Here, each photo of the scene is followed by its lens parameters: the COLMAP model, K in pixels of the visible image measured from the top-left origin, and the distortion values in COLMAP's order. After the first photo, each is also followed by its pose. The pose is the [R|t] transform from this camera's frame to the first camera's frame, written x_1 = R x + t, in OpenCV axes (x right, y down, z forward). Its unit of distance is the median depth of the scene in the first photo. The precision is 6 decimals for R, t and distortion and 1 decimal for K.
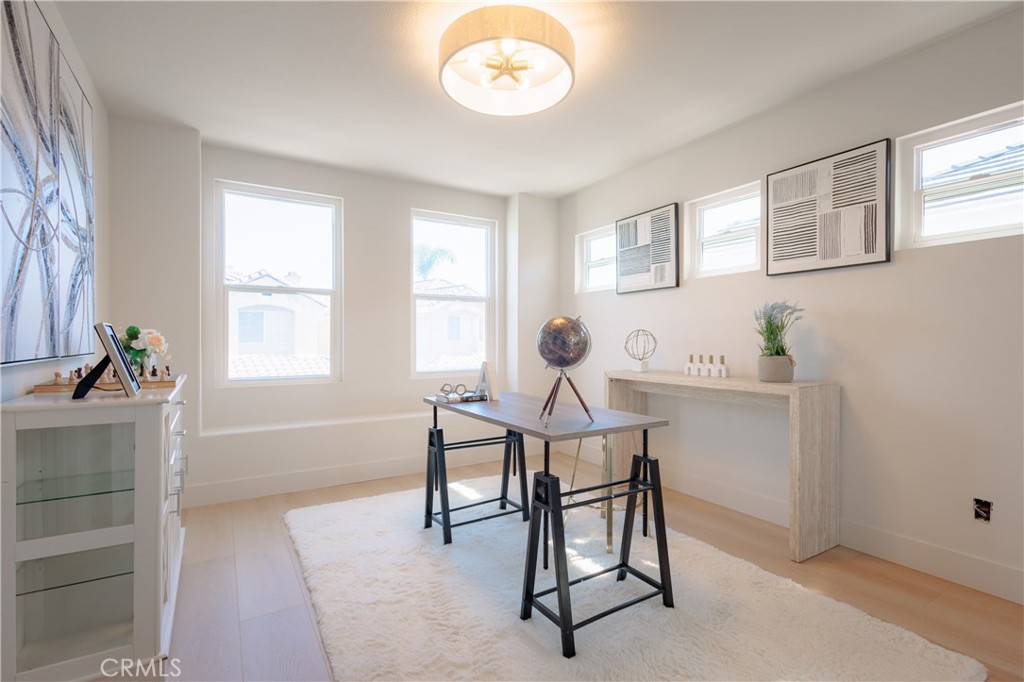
lens RADIAL K [[481.4, 0, 512.0], [0, 481.4, 341.0], [0, 0, 1]] dist [0.016310, -0.000044]
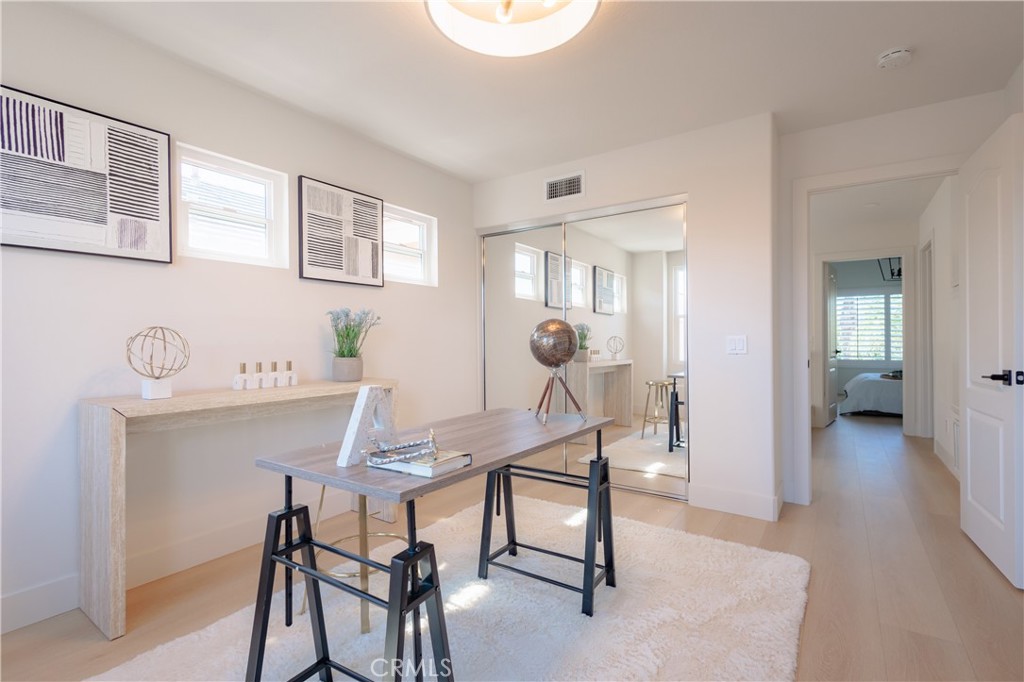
lens RADIAL K [[473.8, 0, 512.9], [0, 473.8, 338.6], [0, 0, 1]] dist [0.004541, 0.000052]
pose [[-0.392831, 0.012163, 0.919530, -0.531563], [0.009563, 0.999912, -0.009141, 0.001385], [-0.919561, 0.005203, -0.392913, 1.000817]]
